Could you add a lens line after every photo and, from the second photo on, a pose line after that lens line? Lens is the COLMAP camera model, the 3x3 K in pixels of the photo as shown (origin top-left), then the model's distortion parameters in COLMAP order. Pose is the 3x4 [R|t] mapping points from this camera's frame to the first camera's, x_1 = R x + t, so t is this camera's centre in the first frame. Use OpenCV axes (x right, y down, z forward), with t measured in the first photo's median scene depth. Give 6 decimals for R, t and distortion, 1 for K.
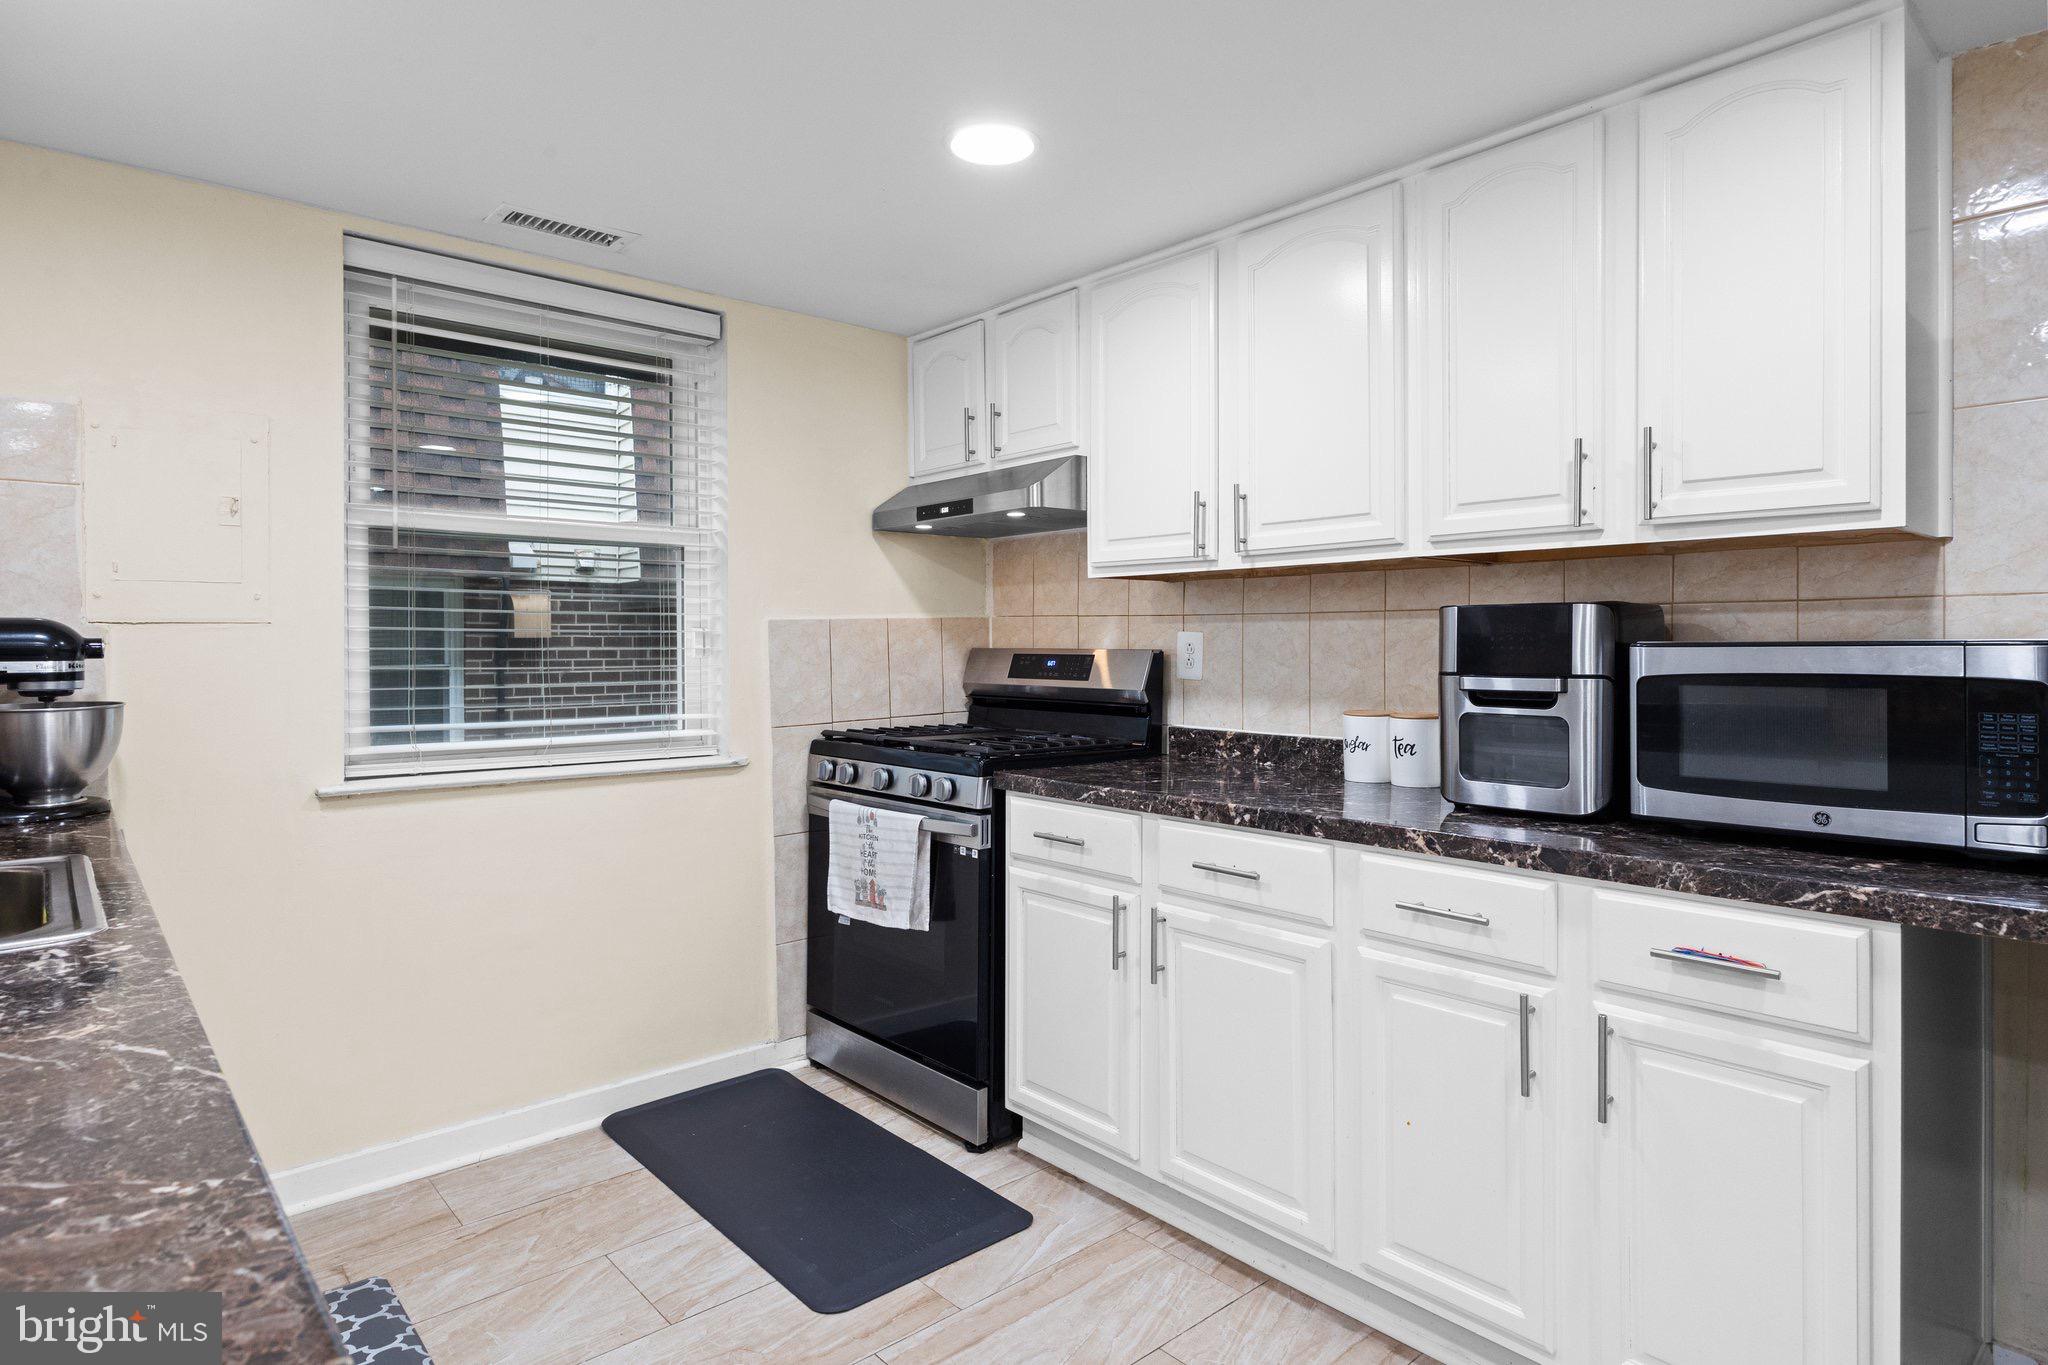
lens RADIAL K [[1134.3, 0, 998.0], [0, 1134.3, 653.5], [0, 0, 1]] dist [-0.003285, 0.000044]
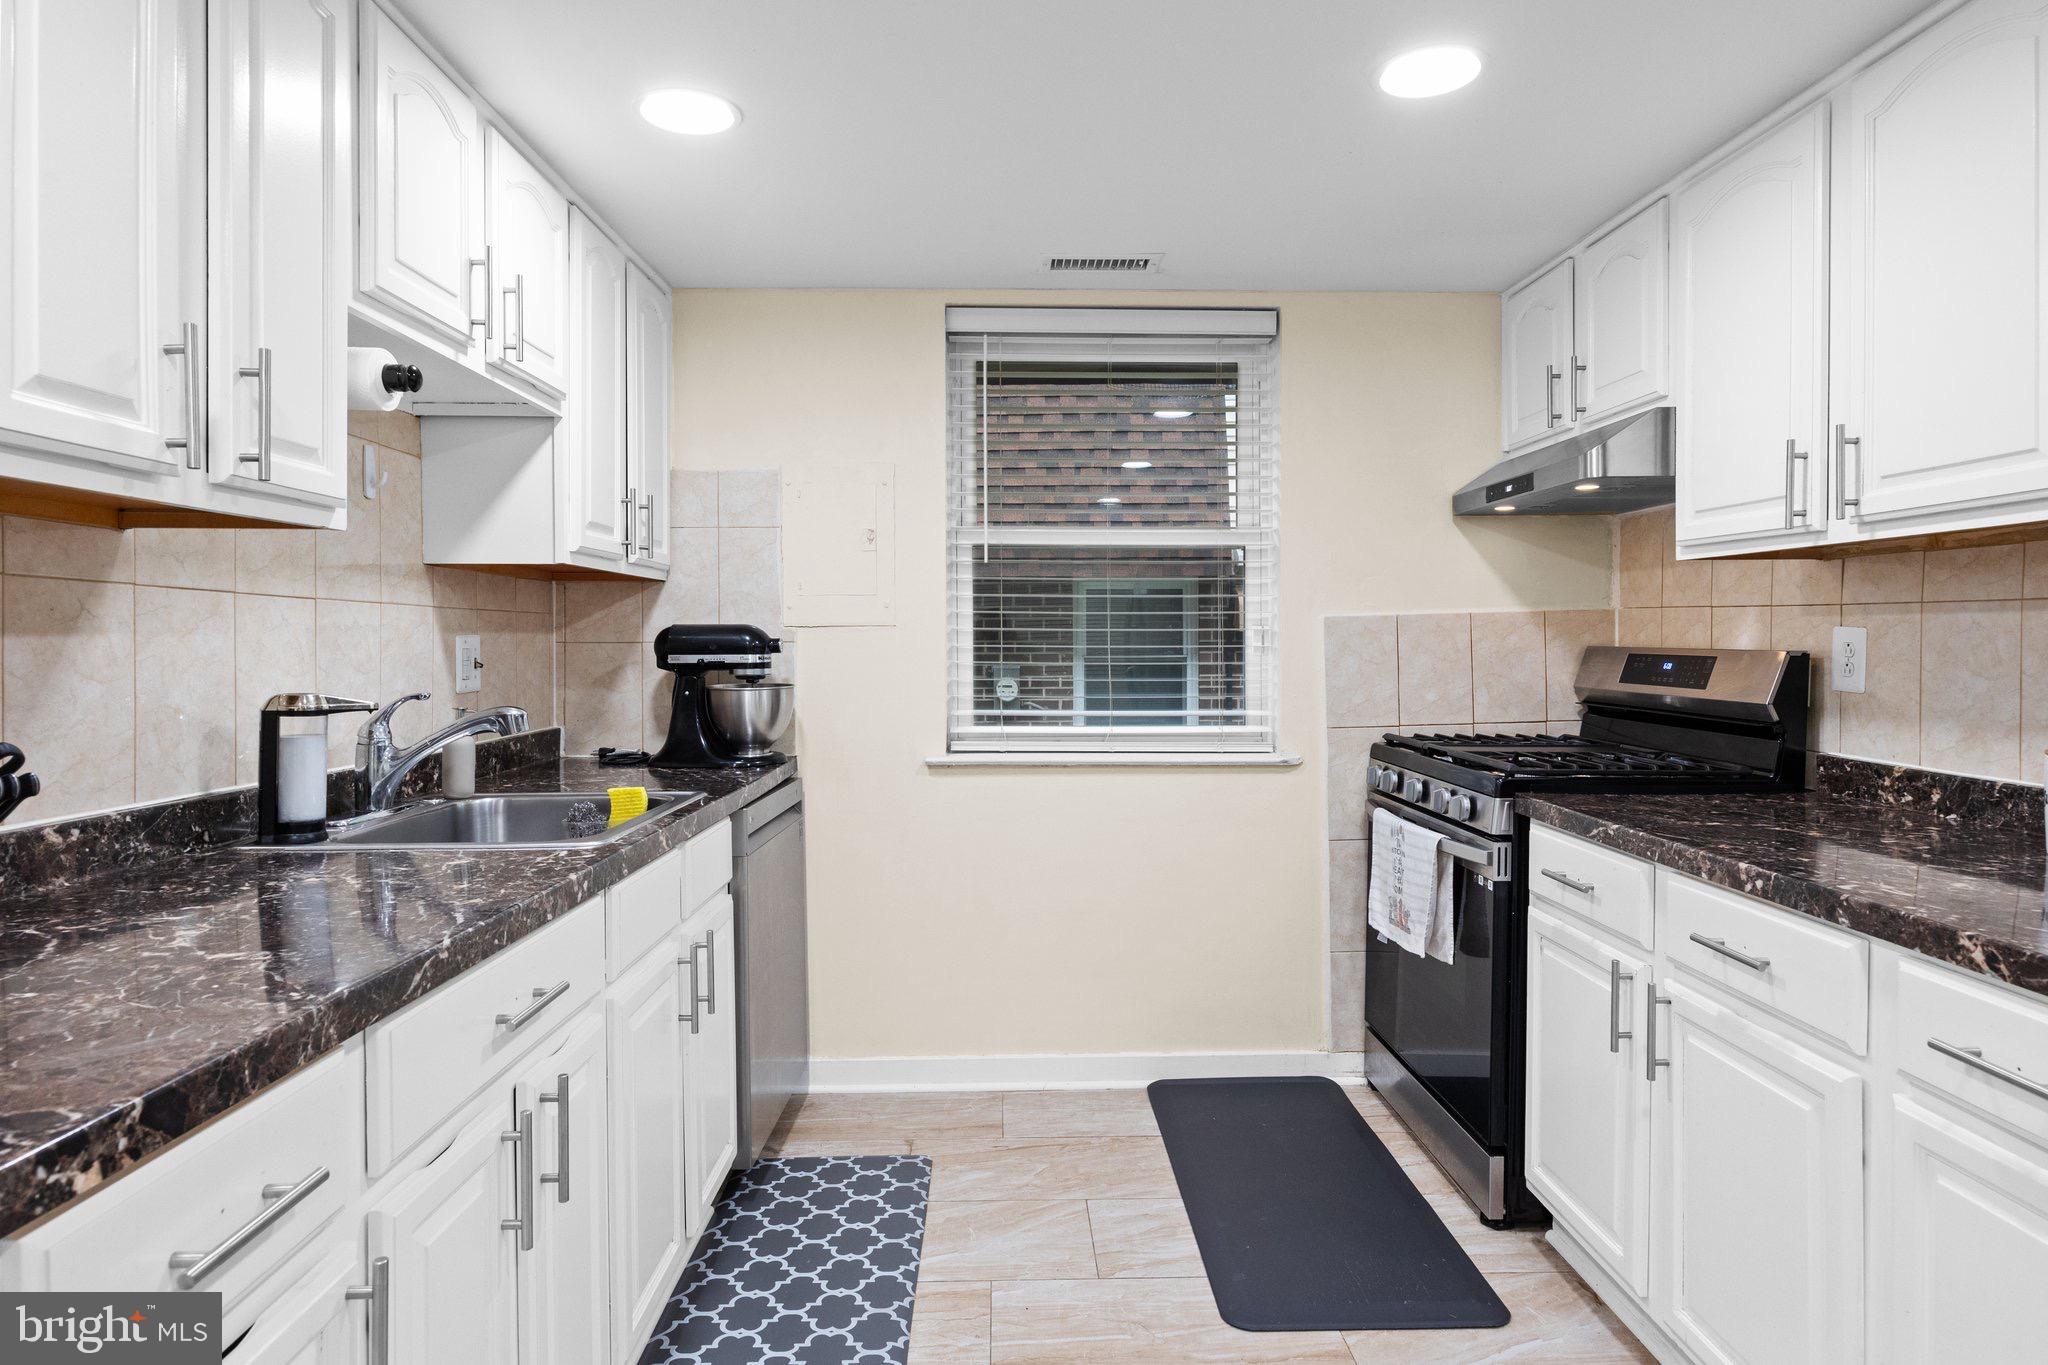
lens RADIAL K [[1134.3, 0, 1015.6], [0, 1134.3, 661.3], [0, 0, 1]] dist [-0.003285, 0.000044]
pose [[0.762162, 0.014168, -0.647231, 0.261228], [-0.004452, 0.999852, 0.016644, -0.007816], [0.647371, -0.009804, 0.762112, 0.104678]]
